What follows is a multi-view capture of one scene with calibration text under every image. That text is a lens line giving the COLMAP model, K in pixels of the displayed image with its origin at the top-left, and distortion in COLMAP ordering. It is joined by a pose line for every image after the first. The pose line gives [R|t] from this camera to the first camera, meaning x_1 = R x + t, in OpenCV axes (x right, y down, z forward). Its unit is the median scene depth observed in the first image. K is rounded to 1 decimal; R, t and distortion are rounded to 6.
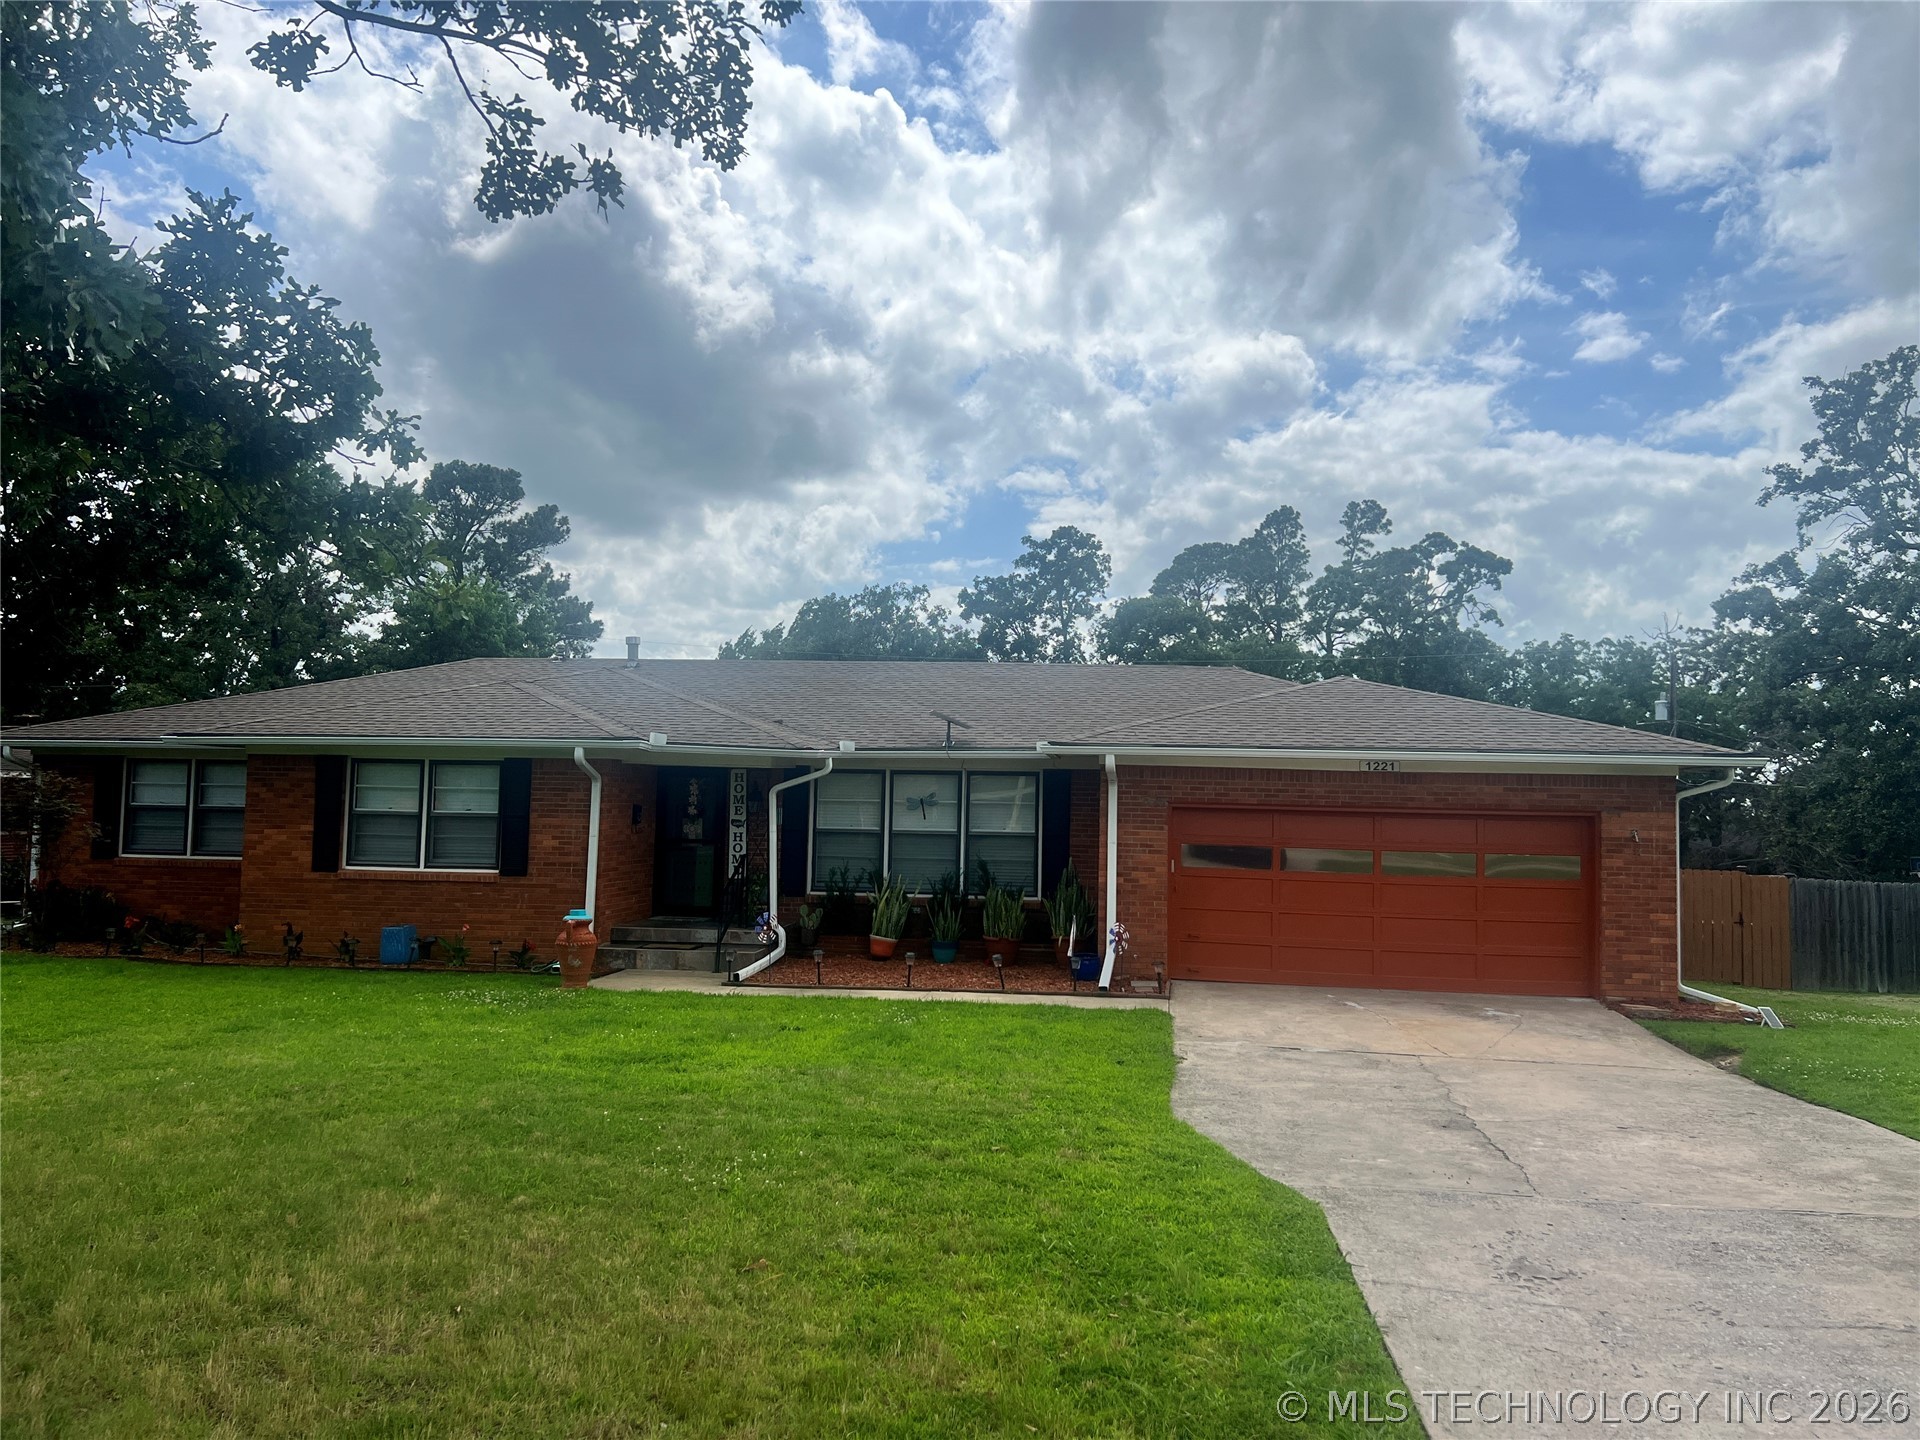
lens RADIAL K [[1427.2, 0, 960.0], [0, 1427.2, 720.0], [0, 0, 1]] dist [0.065102, -0.075596]
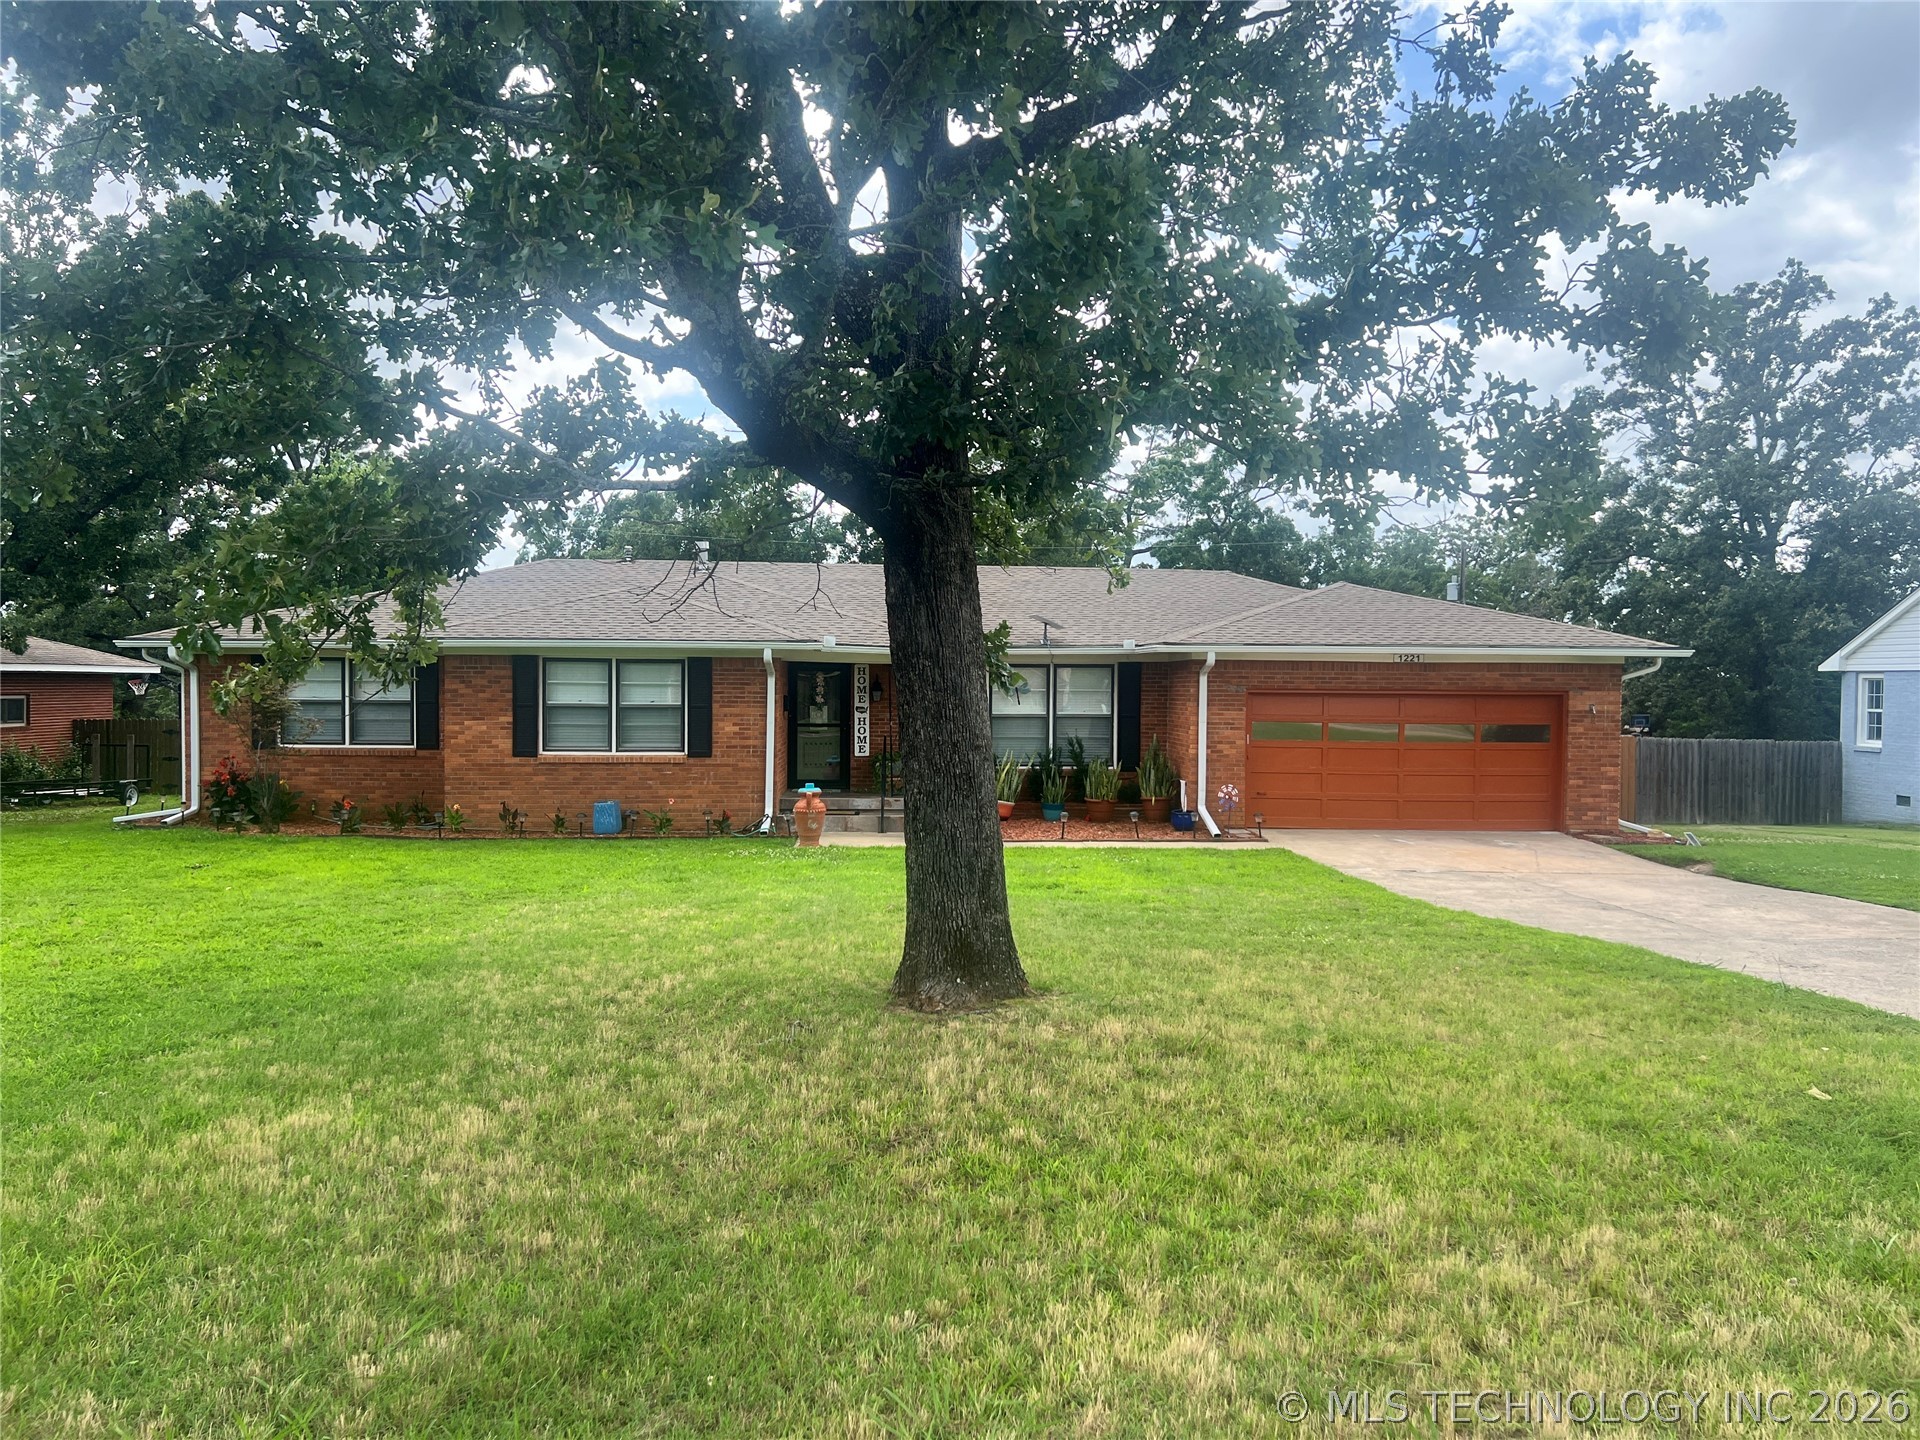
lens RADIAL K [[1428.0, 0, 960.0], [0, 1428.0, 720.0], [0, 0, 1]] dist [0.101521, -0.220959]
pose [[0.985458, -0.016581, 0.169106, -0.295091], [0.001583, 0.996080, 0.088443, -0.025030], [-0.169910, -0.086889, 0.981622, -0.182634]]
